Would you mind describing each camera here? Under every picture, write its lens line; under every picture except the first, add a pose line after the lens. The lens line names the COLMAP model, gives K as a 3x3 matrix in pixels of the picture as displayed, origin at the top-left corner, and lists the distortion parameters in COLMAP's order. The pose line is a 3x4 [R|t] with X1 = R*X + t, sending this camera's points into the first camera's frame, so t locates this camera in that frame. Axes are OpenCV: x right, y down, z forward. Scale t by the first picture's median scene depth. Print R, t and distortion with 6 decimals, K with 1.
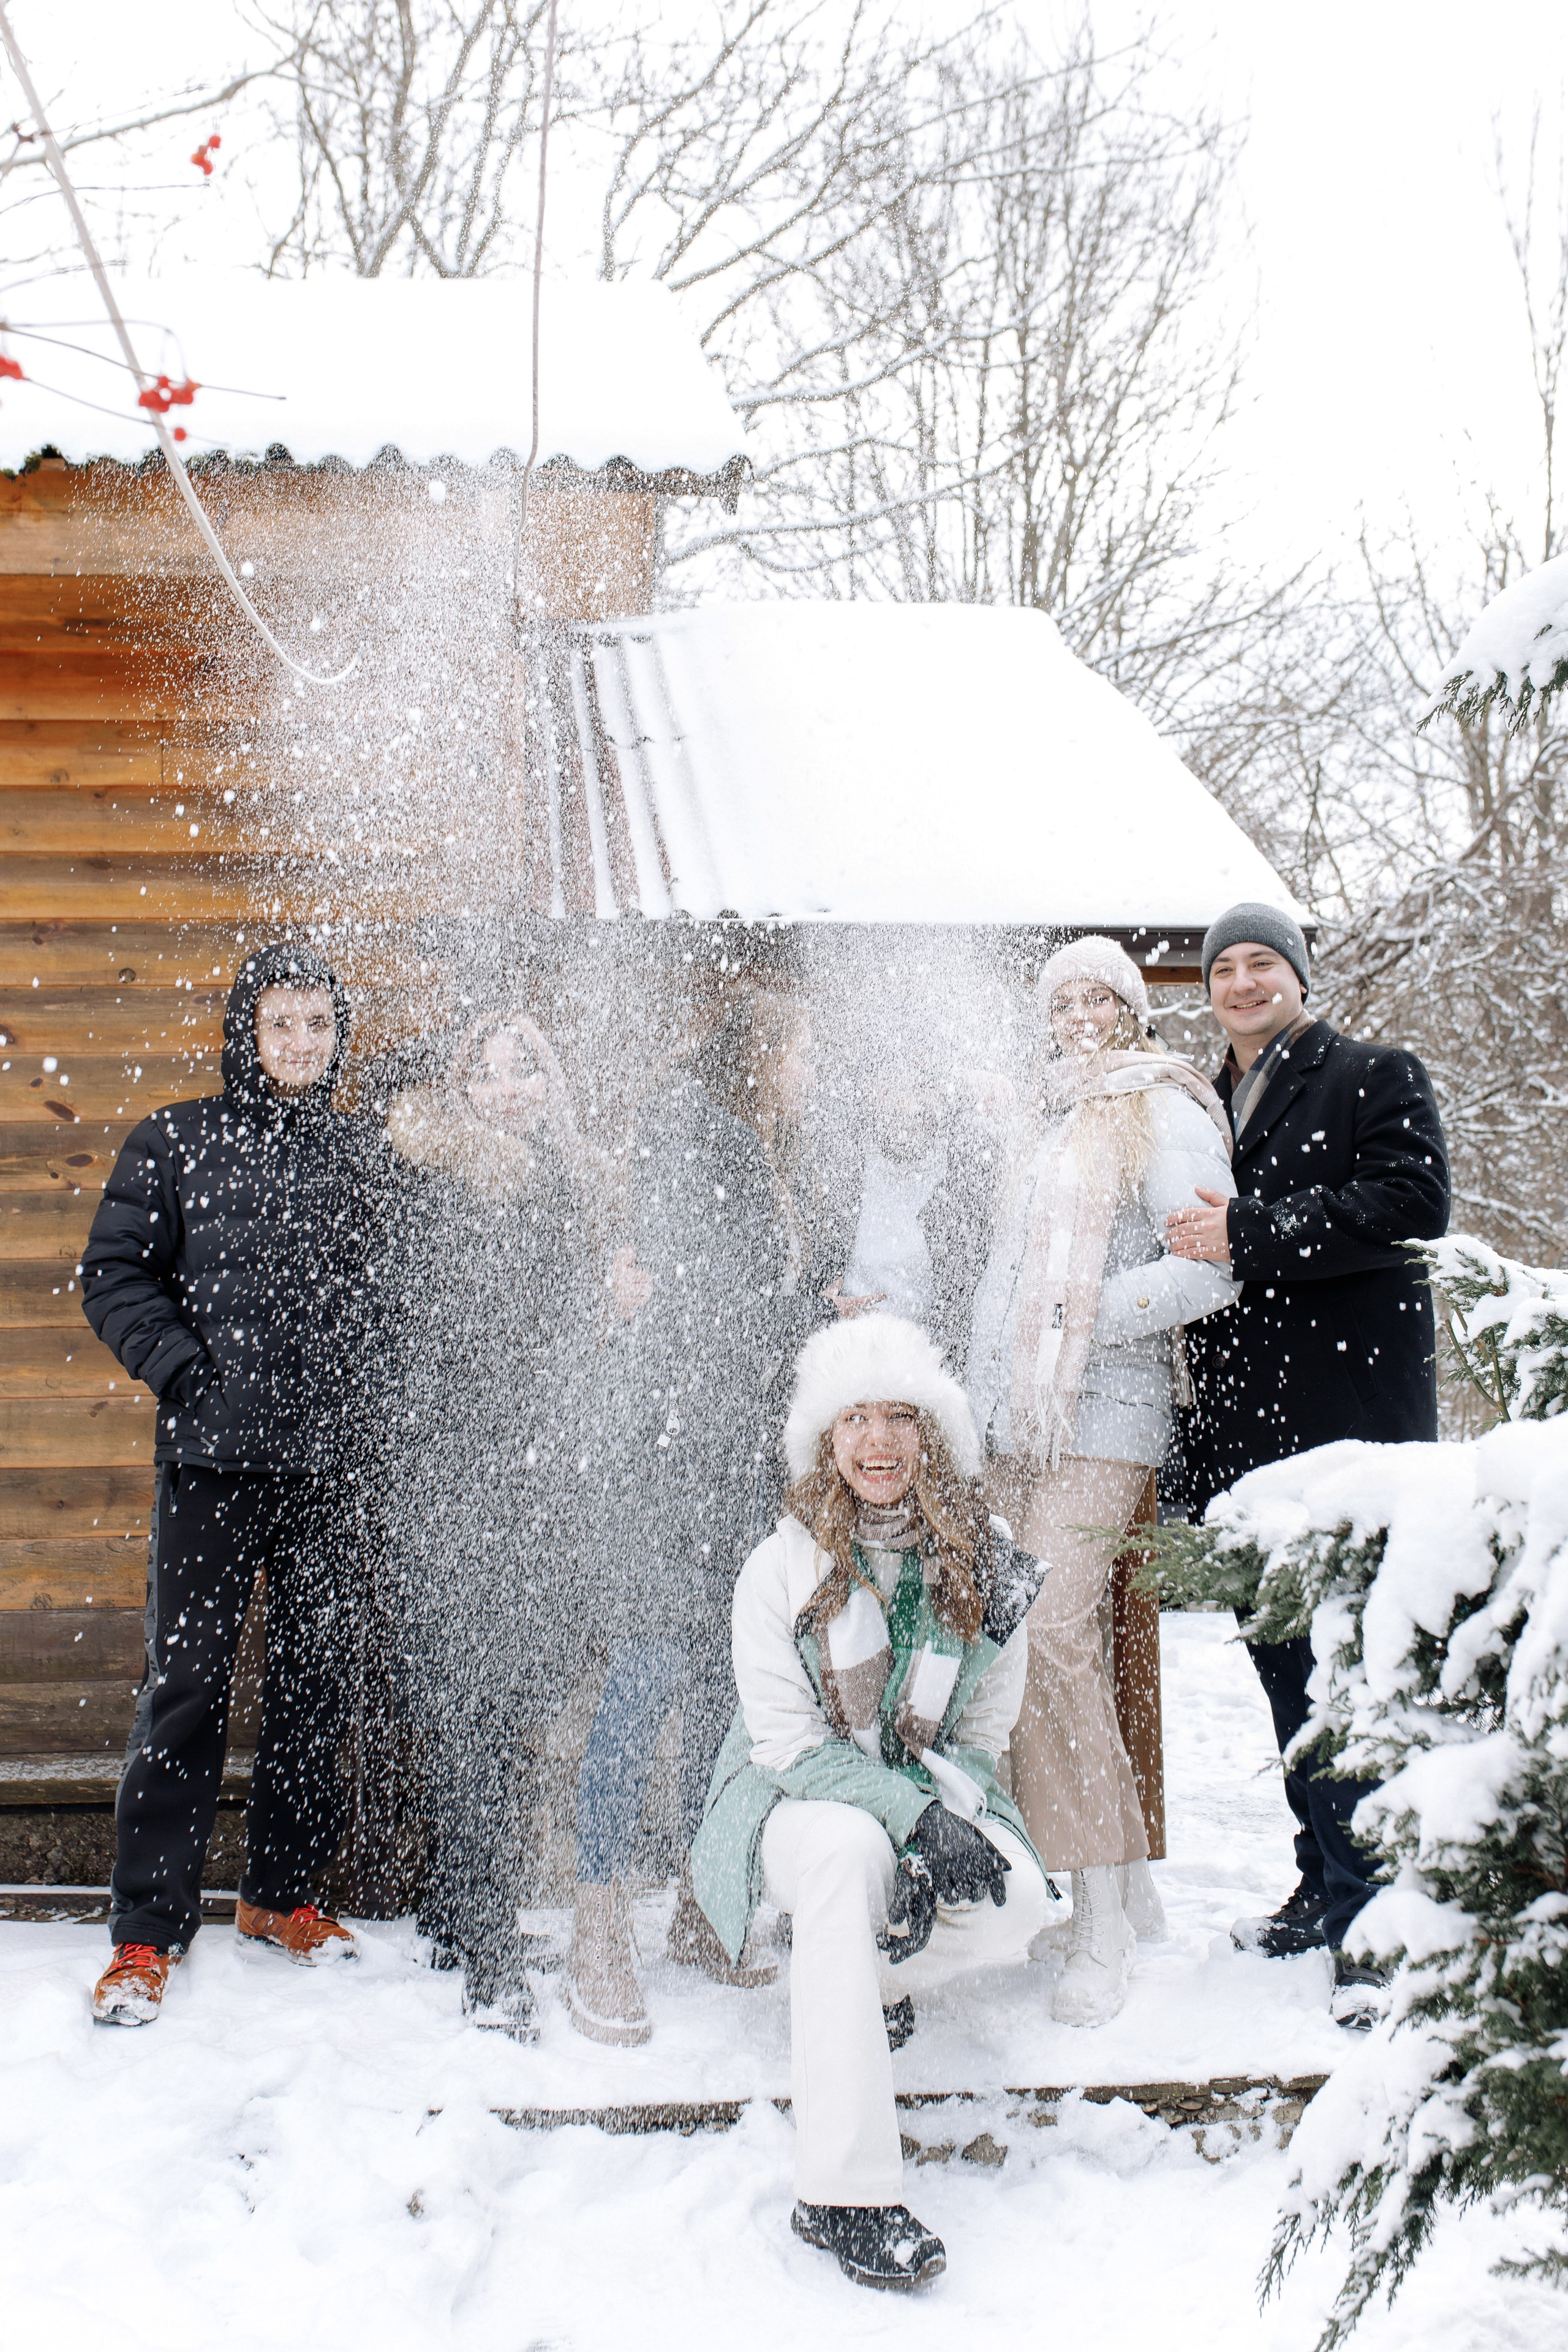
lens RADIAL K [[2261.5, 0, 792.7], [0, 2261.5, 1213.9], [0, 0, 1]] dist [-0.009276, 0.234916]
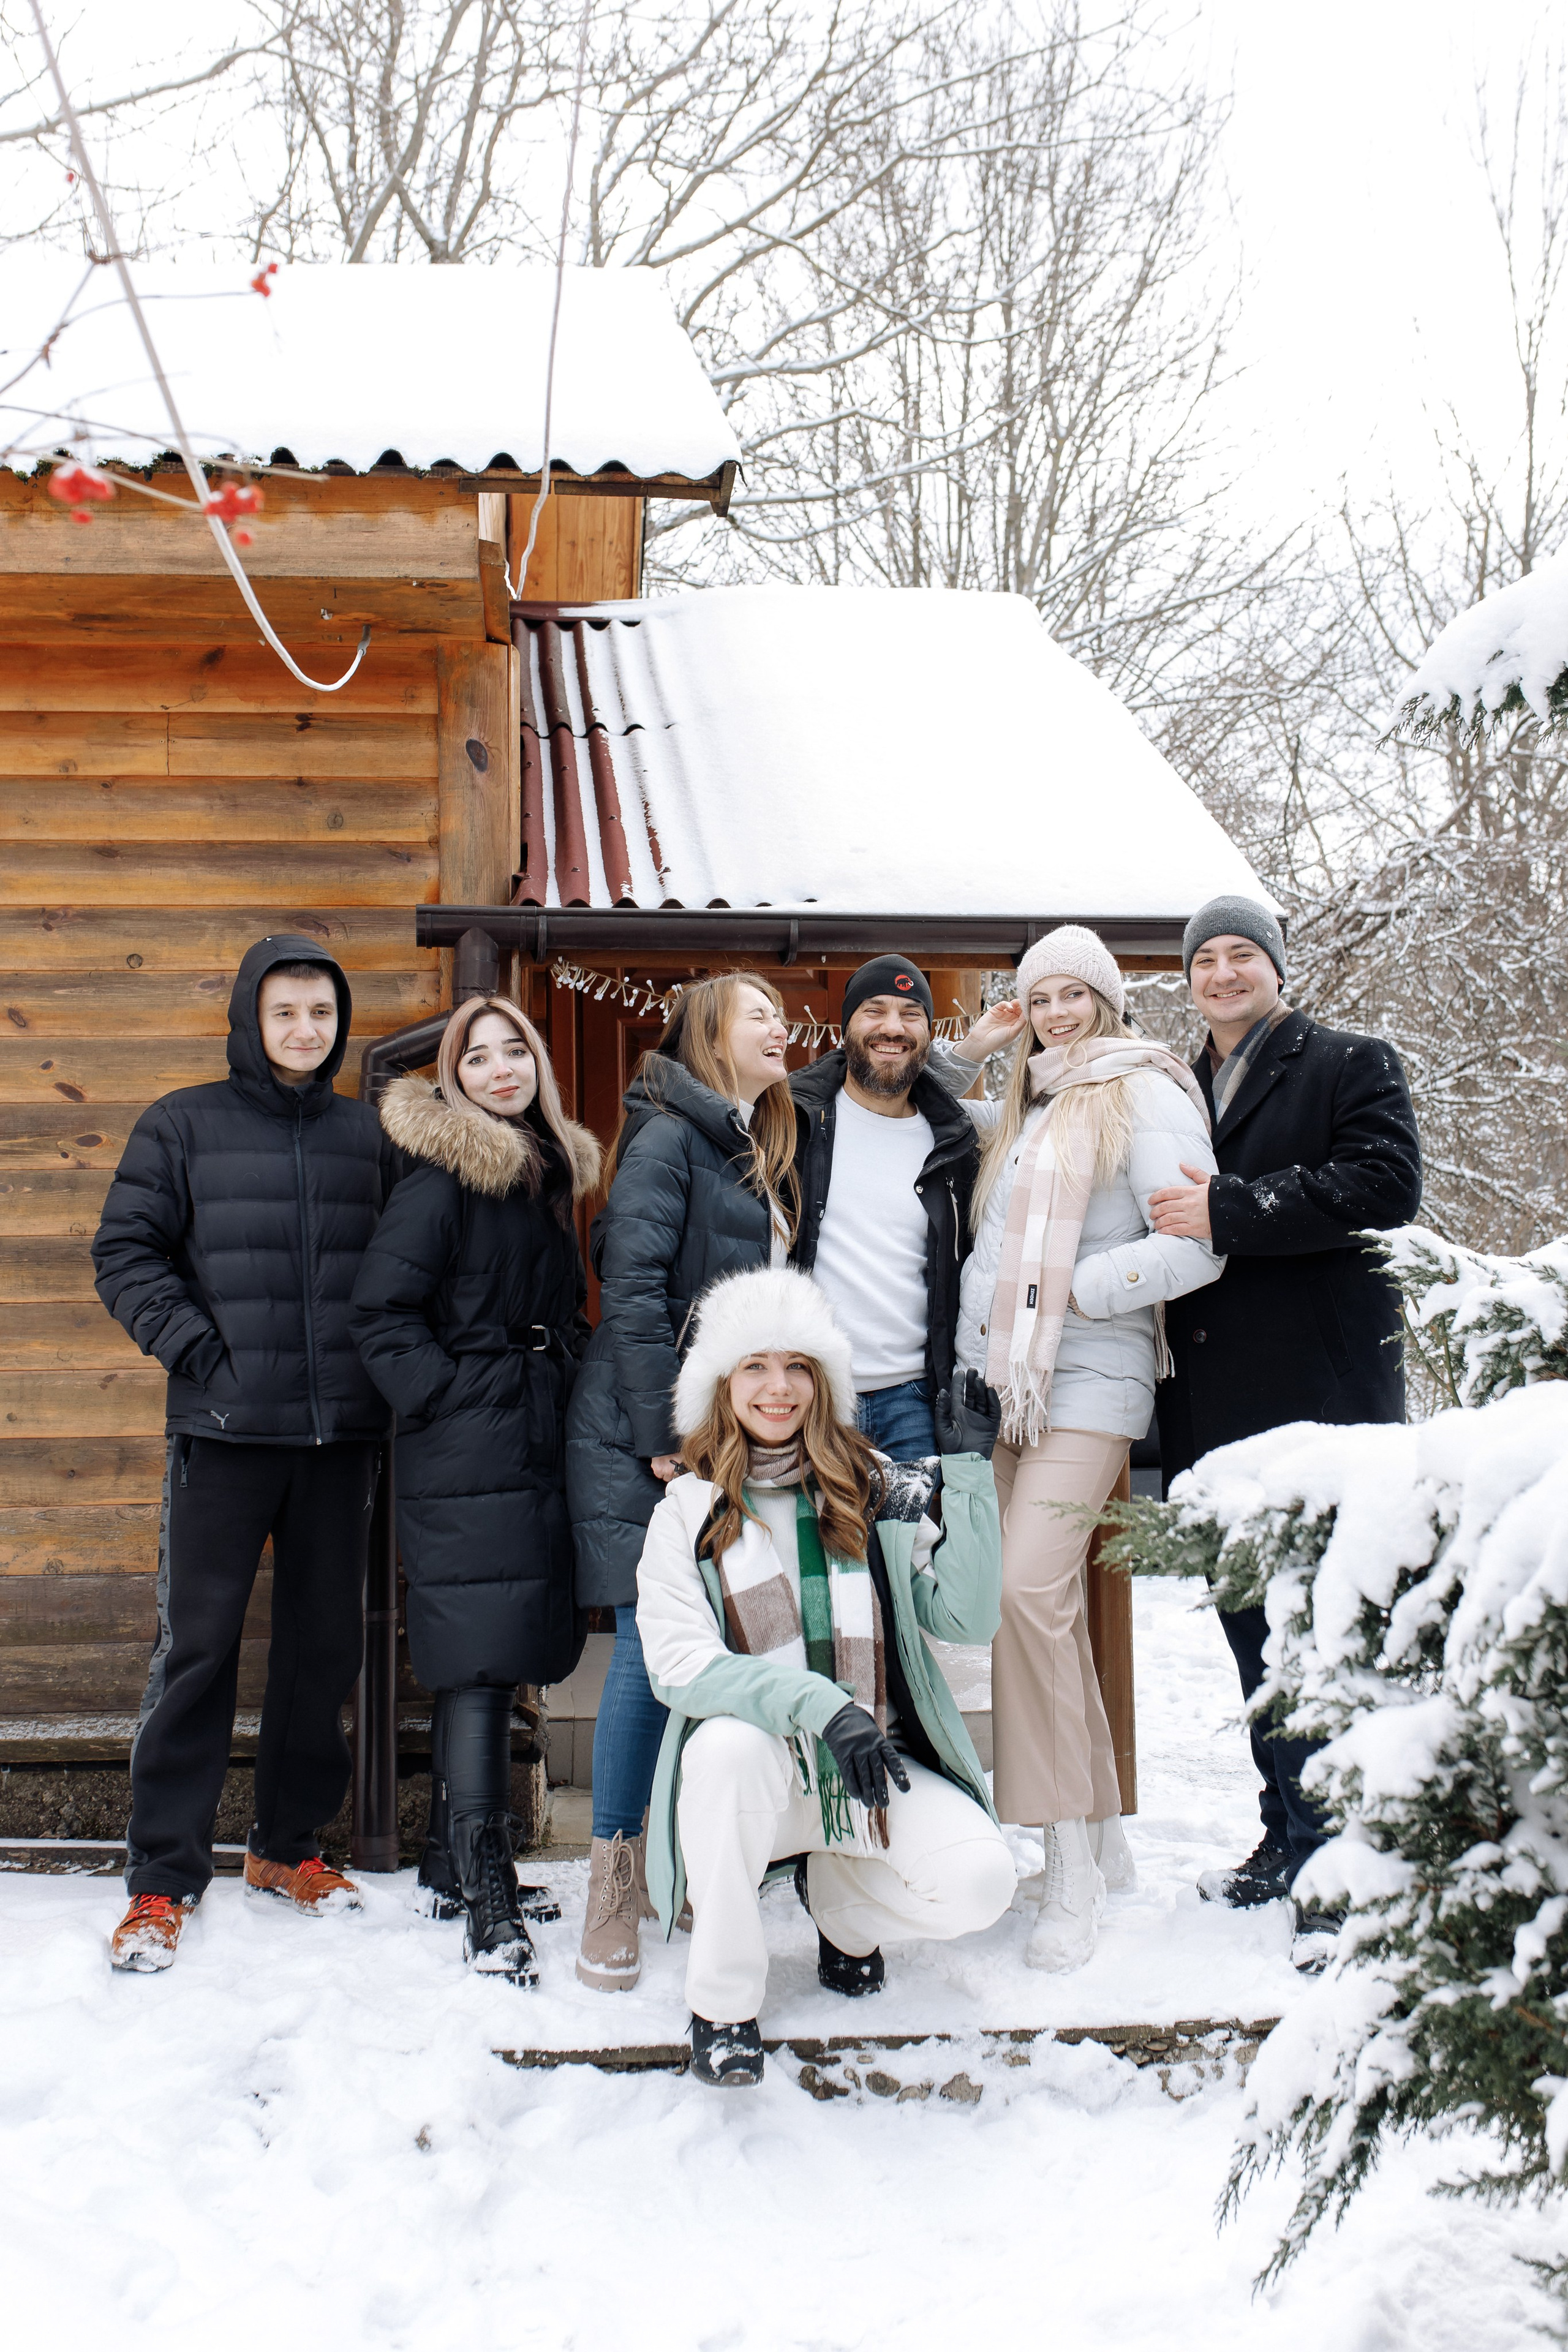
lens RADIAL K [[2414.6, 0, 781.8], [0, 2414.6, 1179.8], [0, 0, 1]] dist [-0.000049, 0.327179]
pose [[0.999970, 0.002347, 0.007323, -0.007266], [-0.002479, 0.999835, 0.018017, -0.026586], [-0.007280, -0.018035, 0.999811, -0.106129]]
